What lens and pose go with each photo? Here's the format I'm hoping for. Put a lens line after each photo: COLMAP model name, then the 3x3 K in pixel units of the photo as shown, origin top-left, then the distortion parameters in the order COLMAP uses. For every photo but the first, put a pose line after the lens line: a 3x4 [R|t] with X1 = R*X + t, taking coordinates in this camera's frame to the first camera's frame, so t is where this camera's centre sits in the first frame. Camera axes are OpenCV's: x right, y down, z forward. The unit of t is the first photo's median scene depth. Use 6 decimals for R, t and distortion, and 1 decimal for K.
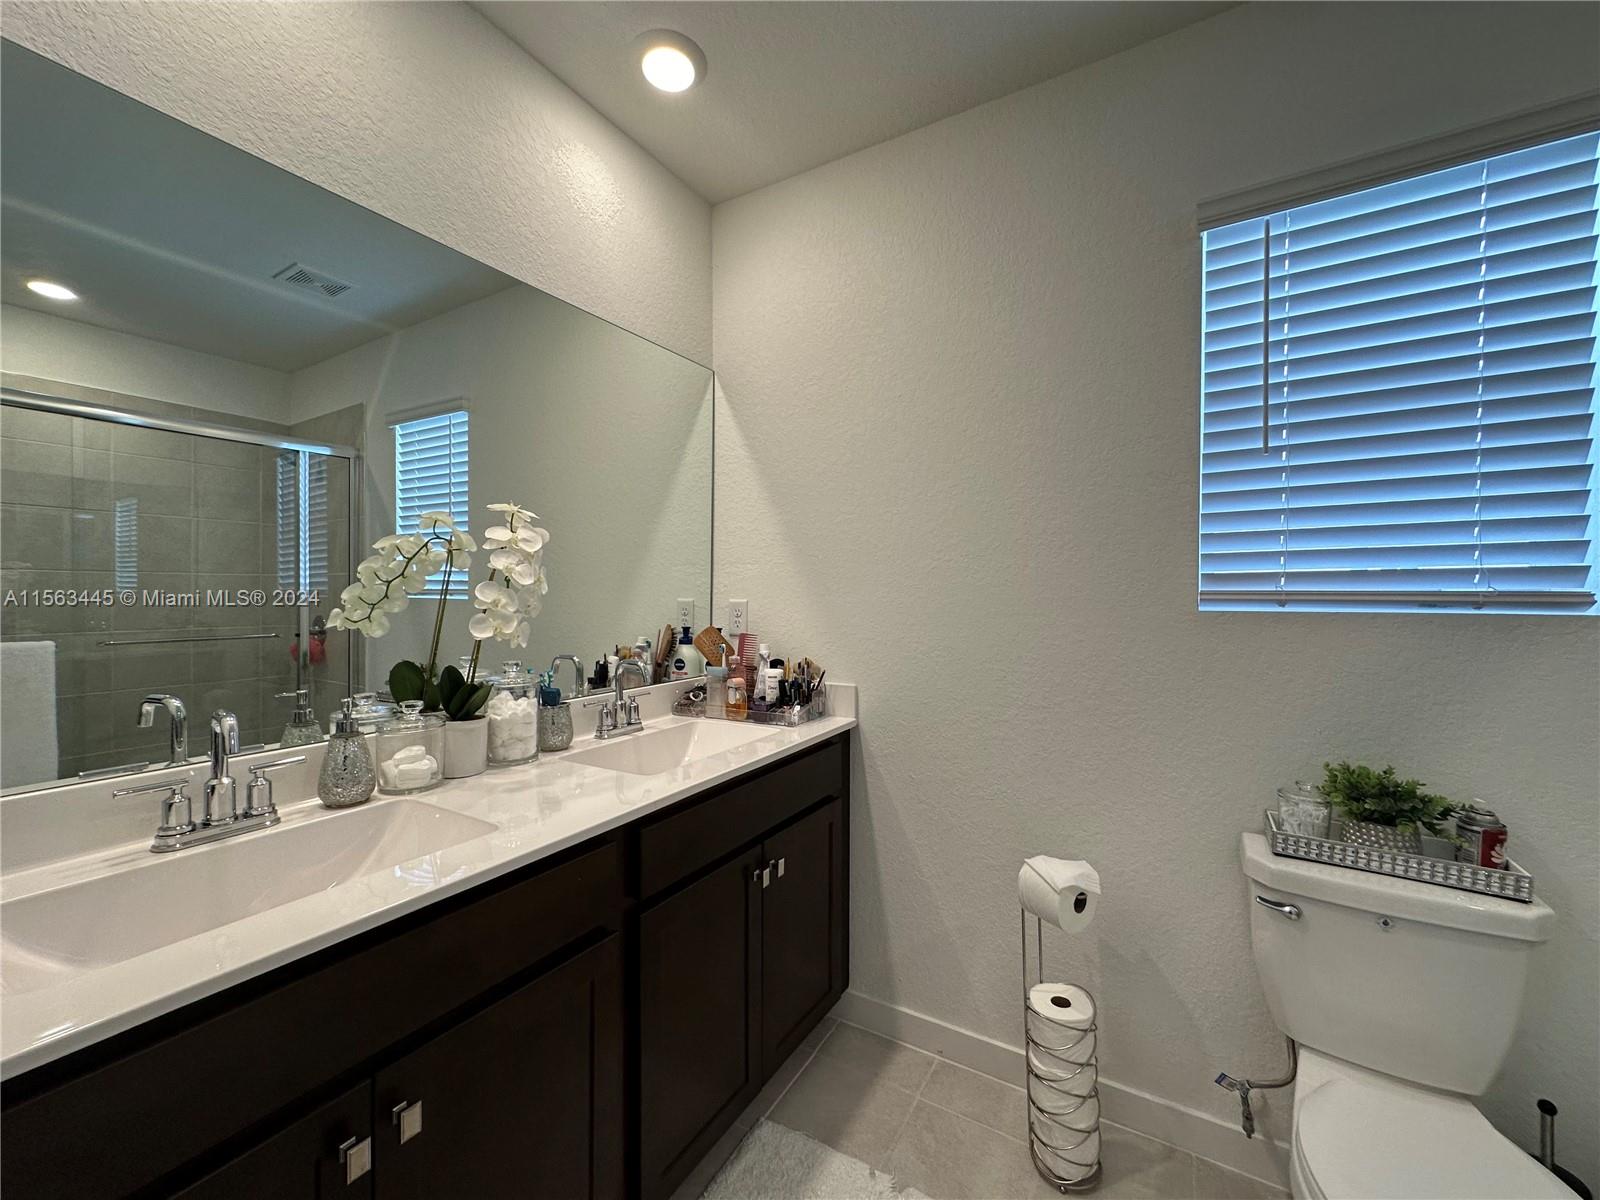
lens RADIAL K [[640.9, 0, 800.9], [0, 640.9, 598.4], [0, 0, 1]] dist [0.000527, 0.000564]
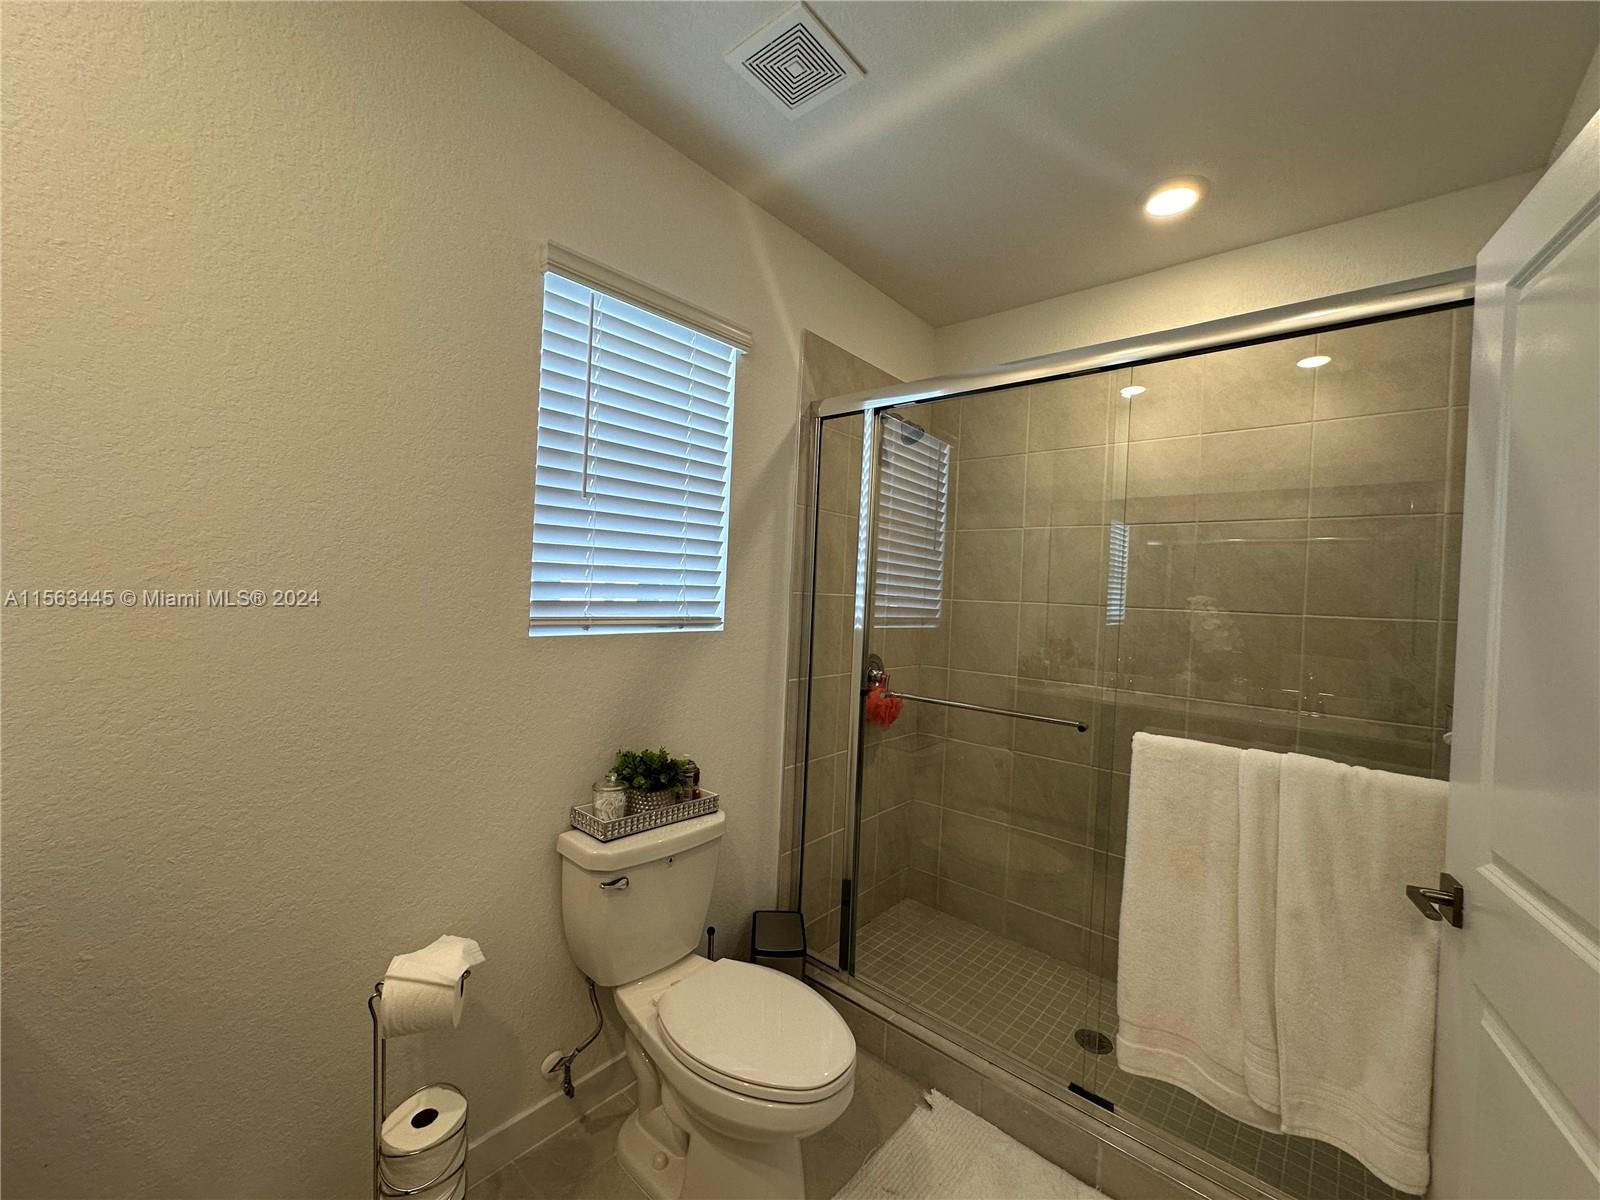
lens RADIAL K [[640.9, 0, 800.9], [0, 640.9, 596.5], [0, 0, 1]] dist [0.000527, 0.000564]
pose [[0.182309, -0.005692, 0.983225, -0.341804], [-0.034967, 0.999313, 0.012269, -0.079521], [-0.982619, -0.036617, 0.181985, 0.419787]]
